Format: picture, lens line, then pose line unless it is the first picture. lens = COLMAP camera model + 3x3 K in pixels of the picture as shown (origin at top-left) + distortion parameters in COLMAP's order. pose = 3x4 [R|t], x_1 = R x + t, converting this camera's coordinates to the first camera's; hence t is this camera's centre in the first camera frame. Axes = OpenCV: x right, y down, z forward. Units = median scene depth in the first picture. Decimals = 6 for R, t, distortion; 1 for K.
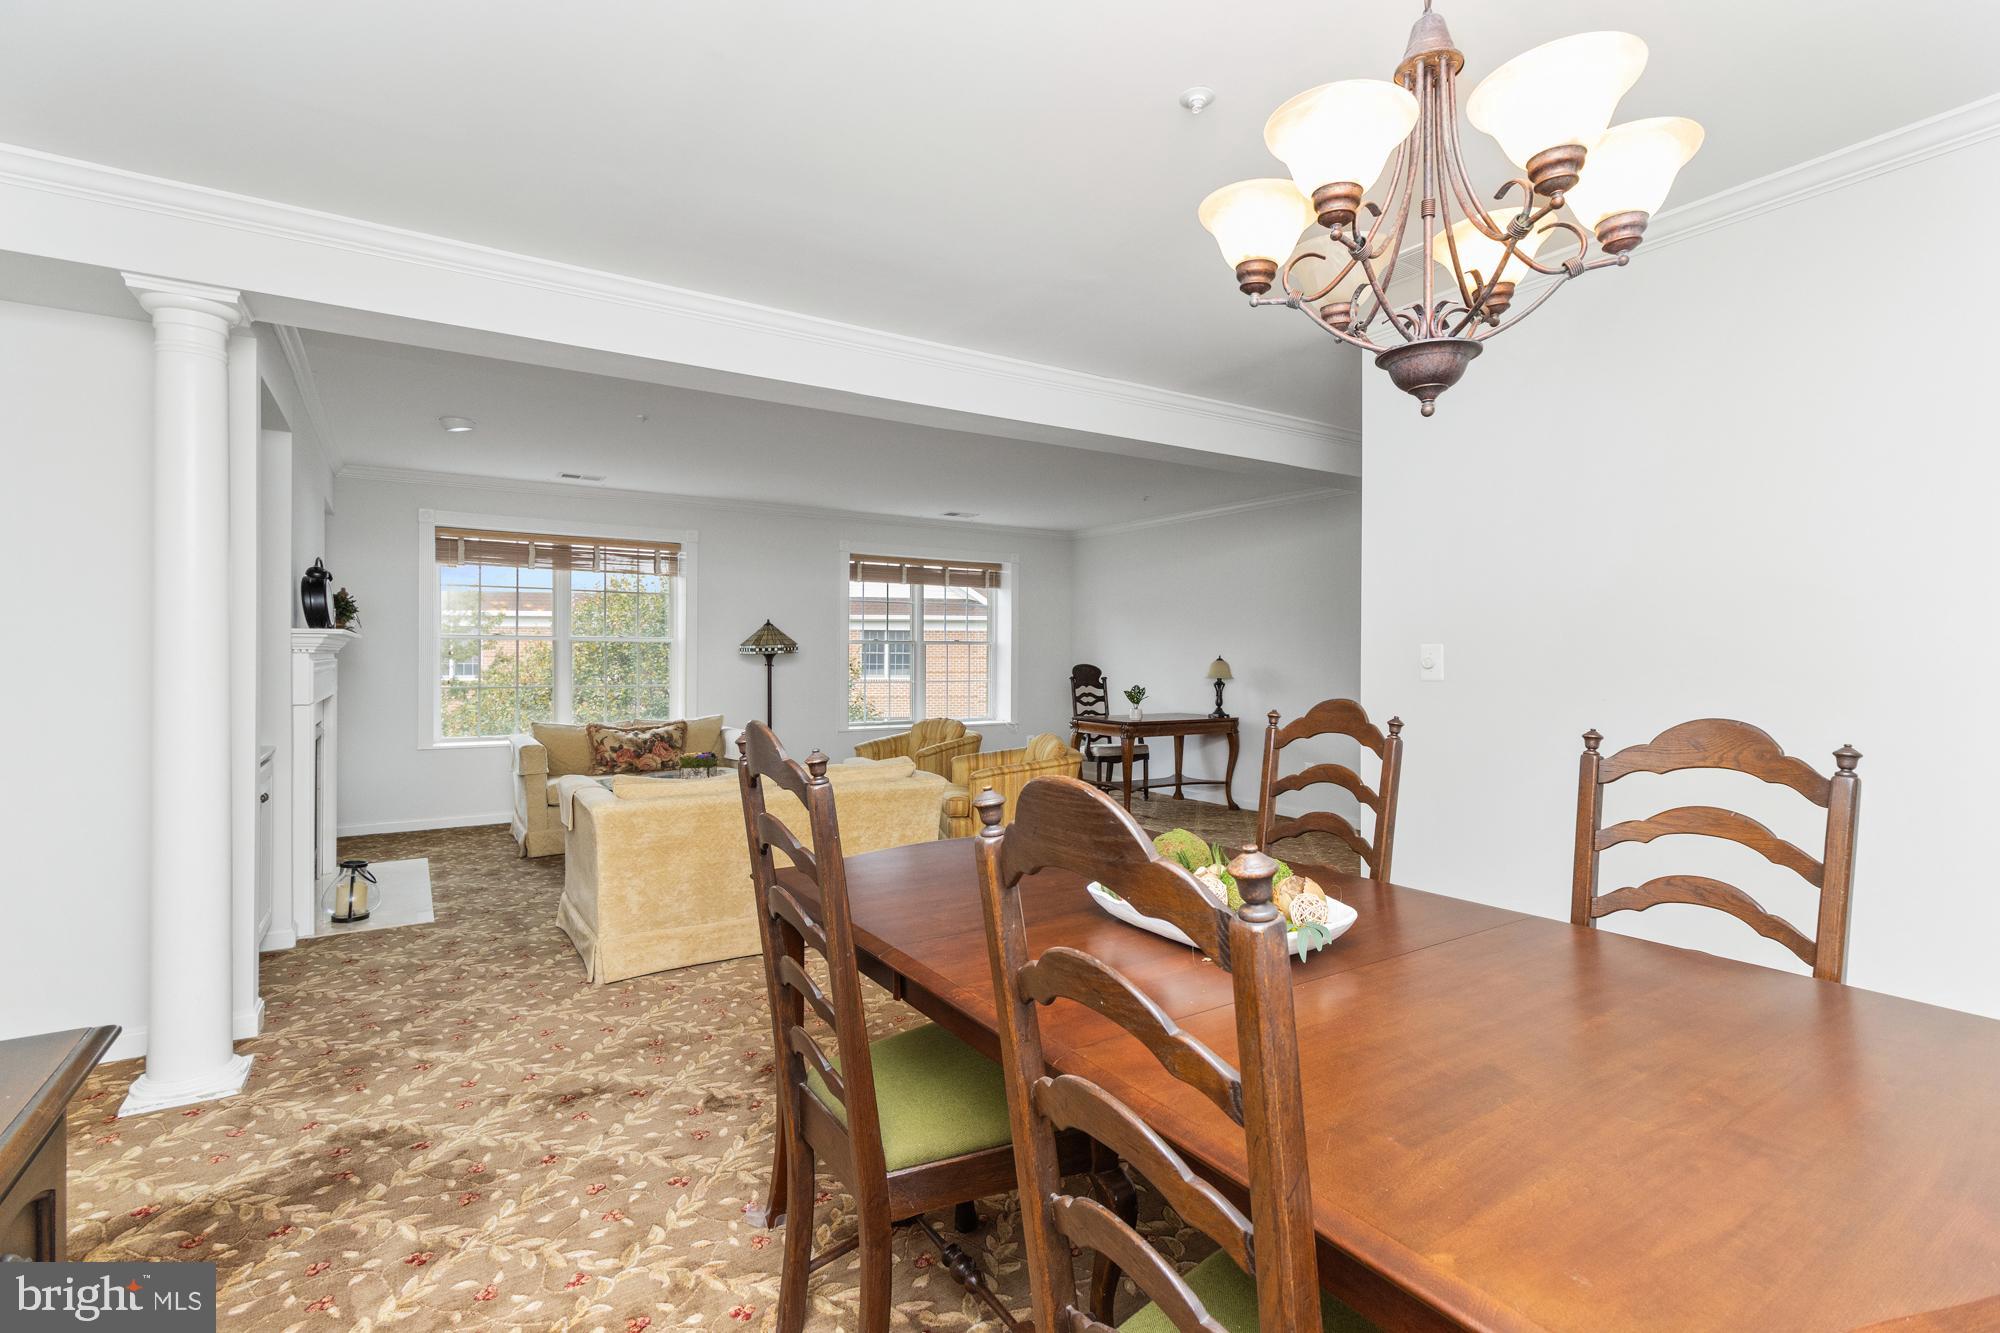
lens RADIAL K [[929.2, 0, 990.1], [0, 929.2, 668.2], [0, 0, 1]] dist [0.004705, -0.001394]
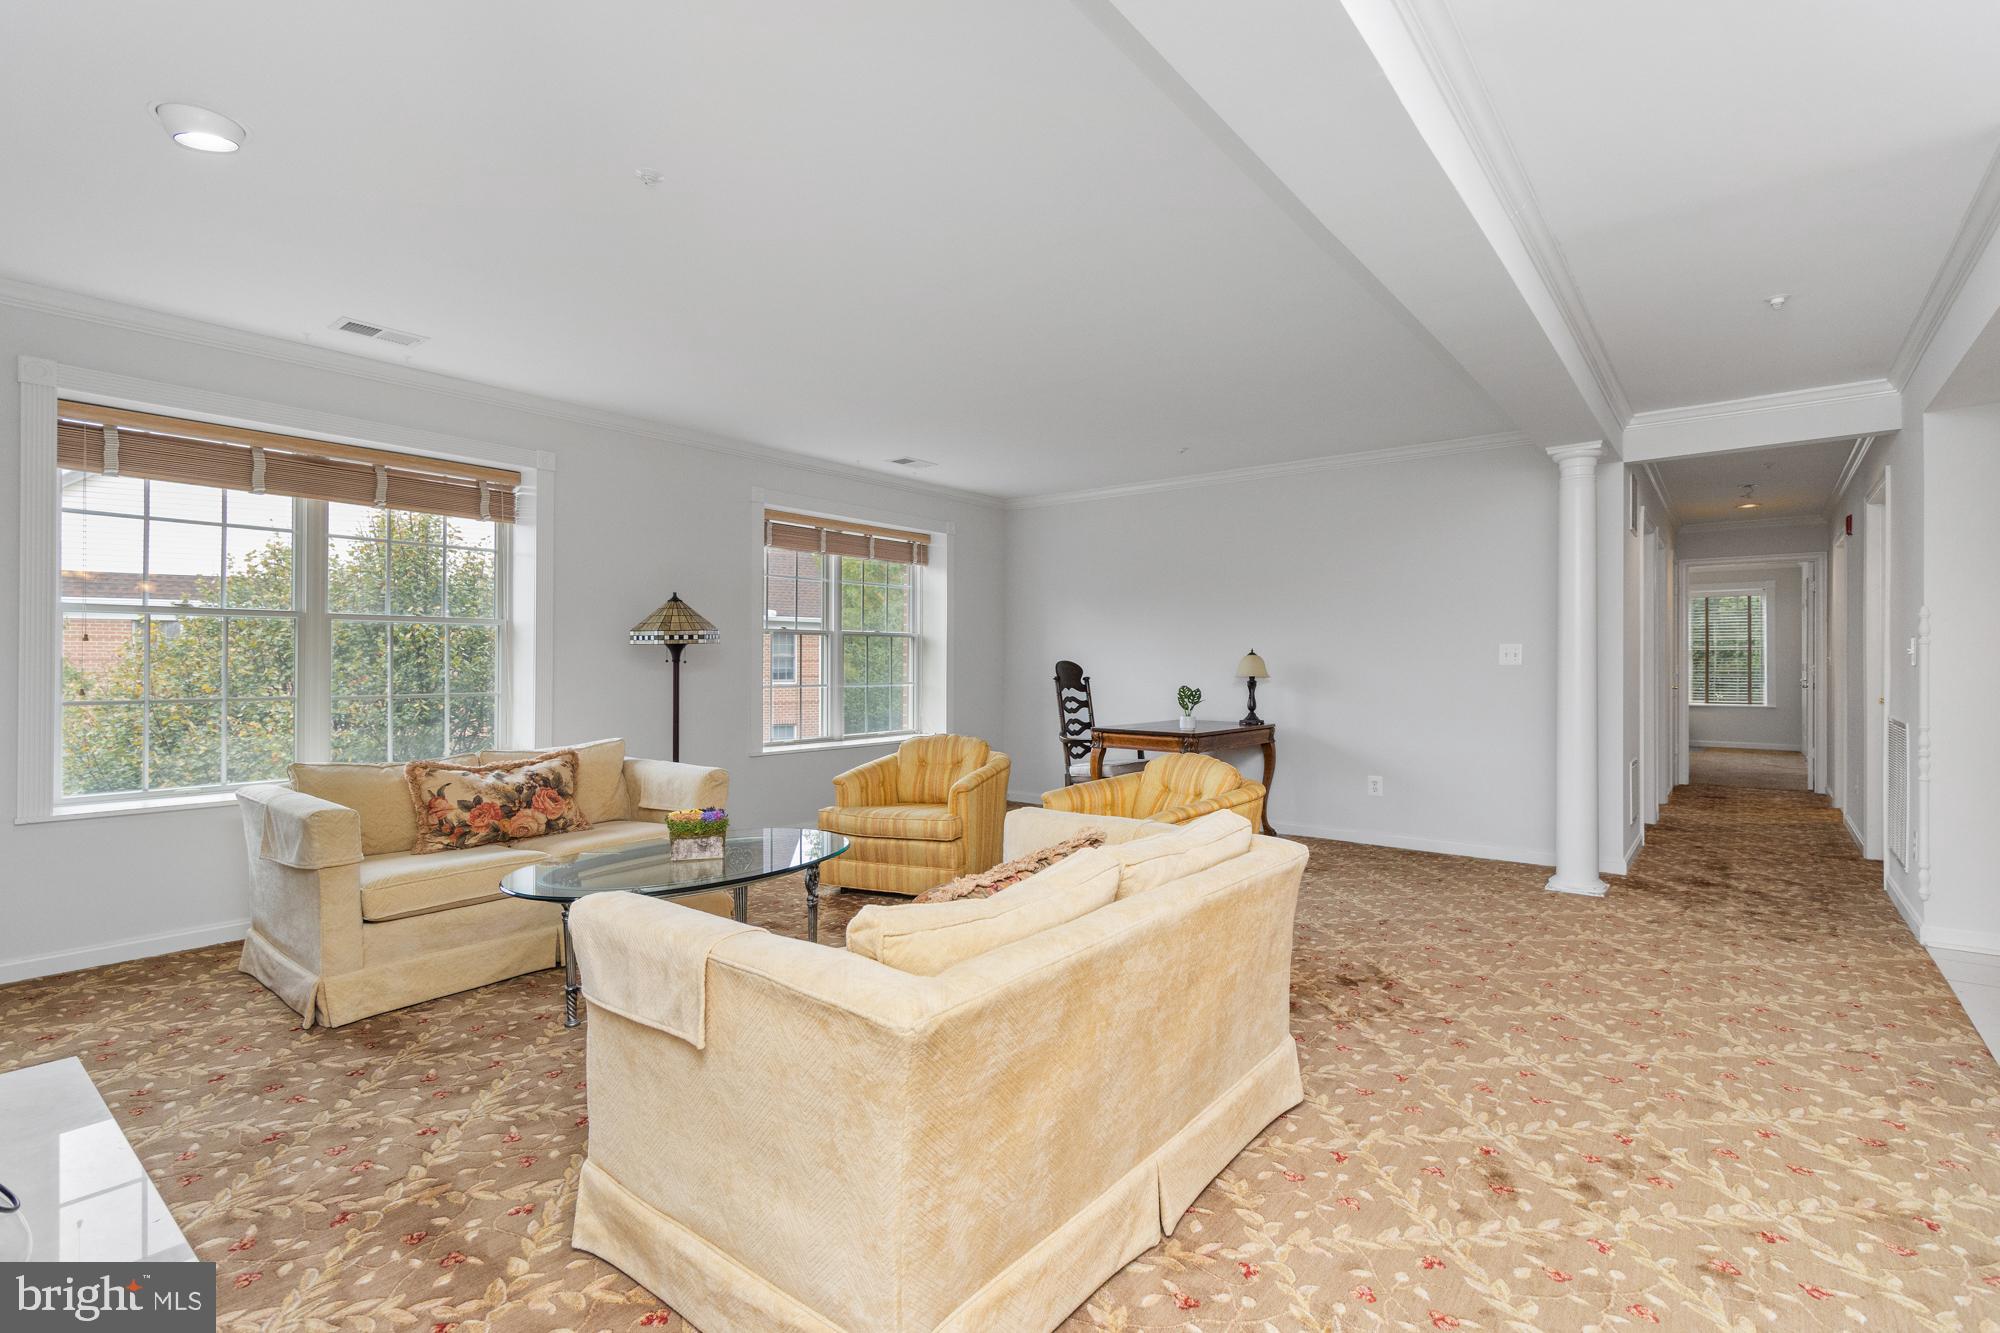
lens RADIAL K [[929.2, 0, 993.2], [0, 929.2, 660.4], [0, 0, 1]] dist [0.004705, -0.001394]
pose [[0.946122, -0.000336, 0.323811, -0.238817], [0.004645, 0.999911, -0.012535, 0.005609], [-0.323778, 0.013363, 0.946039, 0.296139]]
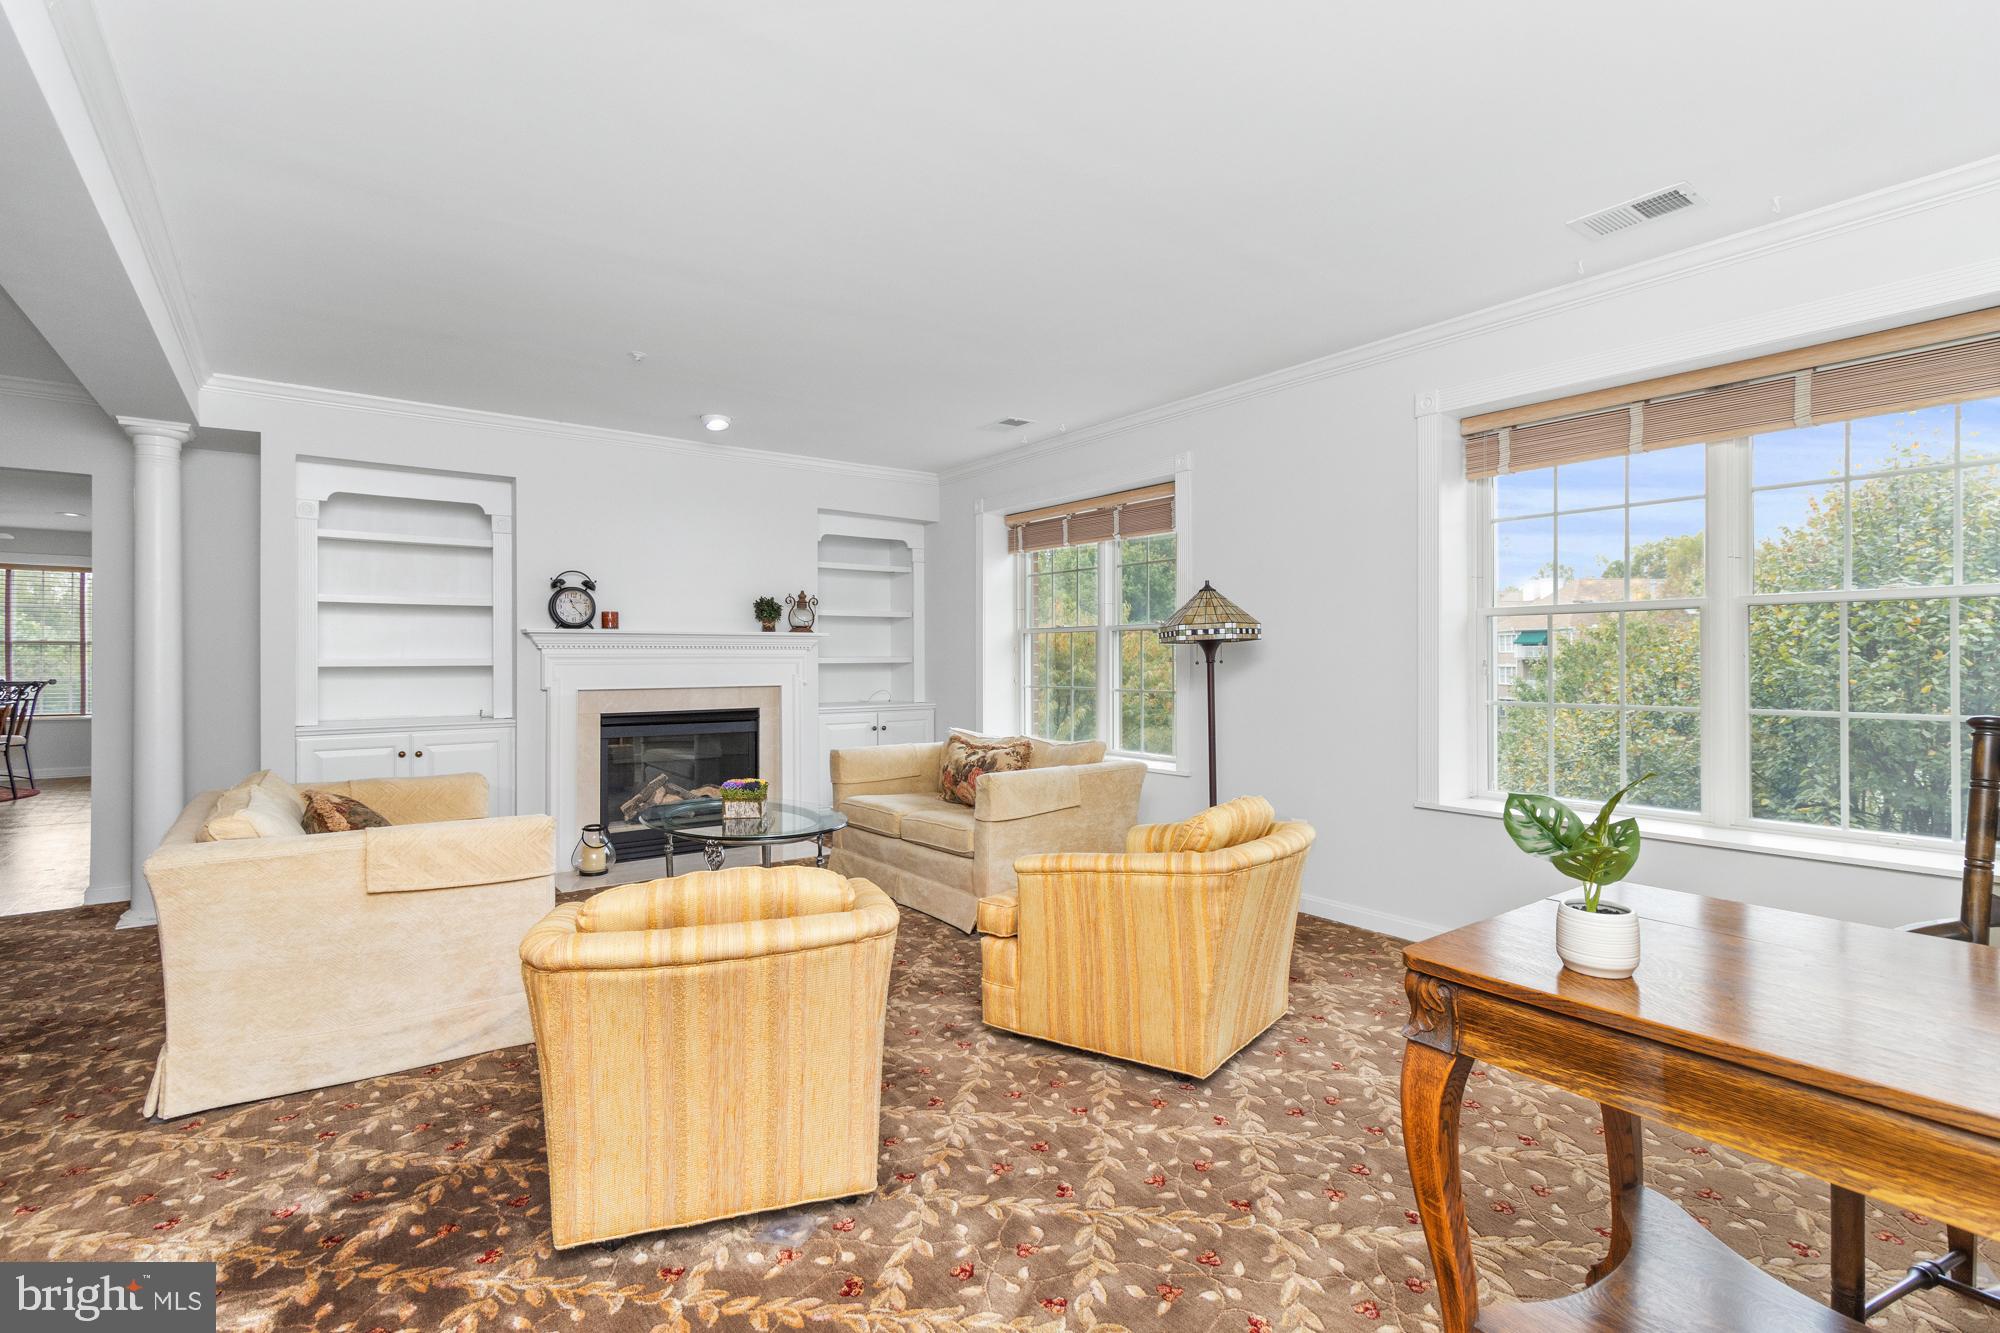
lens RADIAL K [[929.2, 0, 994.2], [0, 929.2, 661.2], [0, 0, 1]] dist [0.004705, -0.001394]
pose [[0.071403, -0.003505, -0.997441, 0.308094], [-0.011249, 0.999927, -0.004319, 0.000538], [0.997384, 0.011529, 0.071358, 0.832686]]
